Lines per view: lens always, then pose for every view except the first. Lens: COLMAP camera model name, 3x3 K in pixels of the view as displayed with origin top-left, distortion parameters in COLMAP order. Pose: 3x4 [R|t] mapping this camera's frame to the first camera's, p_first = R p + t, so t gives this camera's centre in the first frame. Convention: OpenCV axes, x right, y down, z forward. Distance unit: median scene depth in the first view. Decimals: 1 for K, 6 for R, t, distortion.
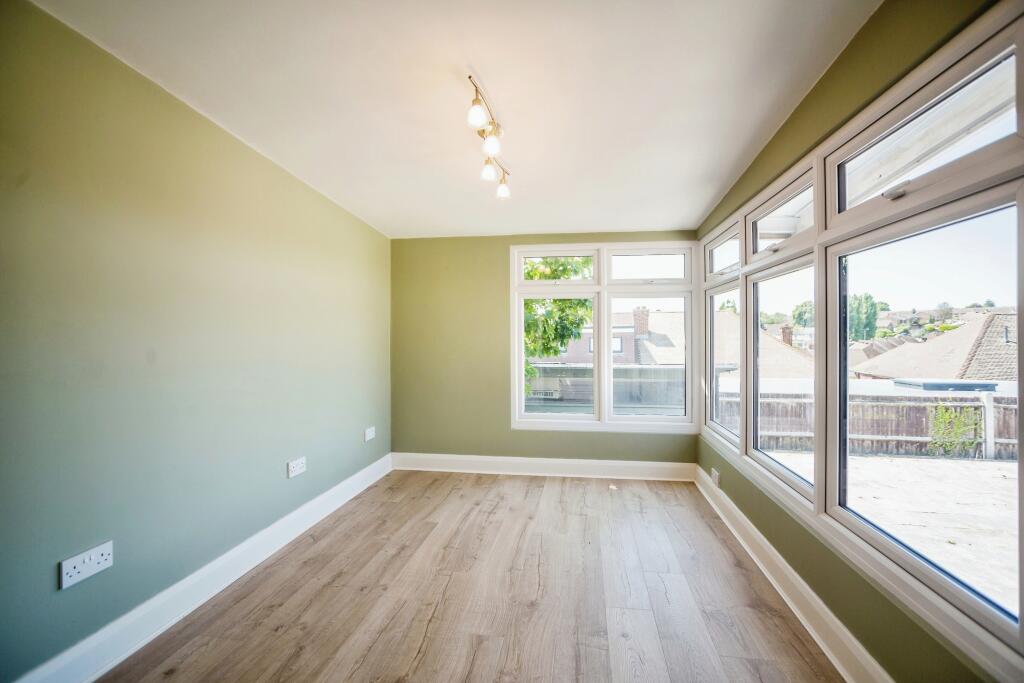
lens RADIAL K [[439.1, 0, 527.6], [0, 439.1, 335.3], [0, 0, 1]] dist [-0.033570, 0.011765]
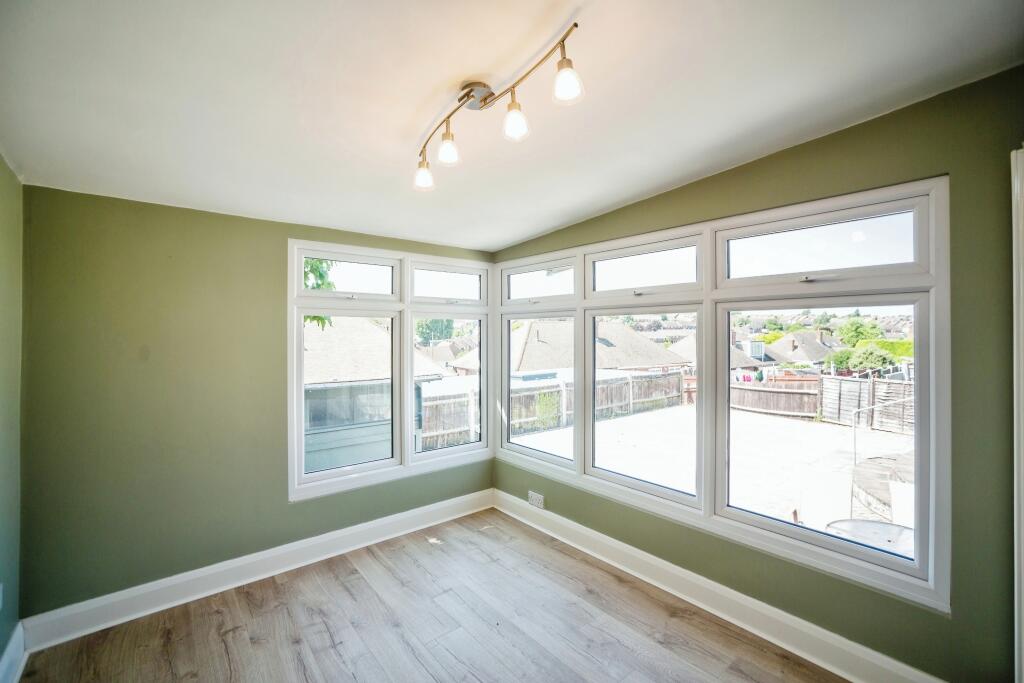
lens RADIAL K [[439.1, 0, 527.6], [0, 439.1, 335.3], [0, 0, 1]] dist [-0.033570, 0.011765]
pose [[0.673726, 0.001199, 0.738980, -0.303262], [-0.001323, 0.999999, -0.000417, -0.054430], [-0.738980, -0.000697, 0.673727, 0.275743]]
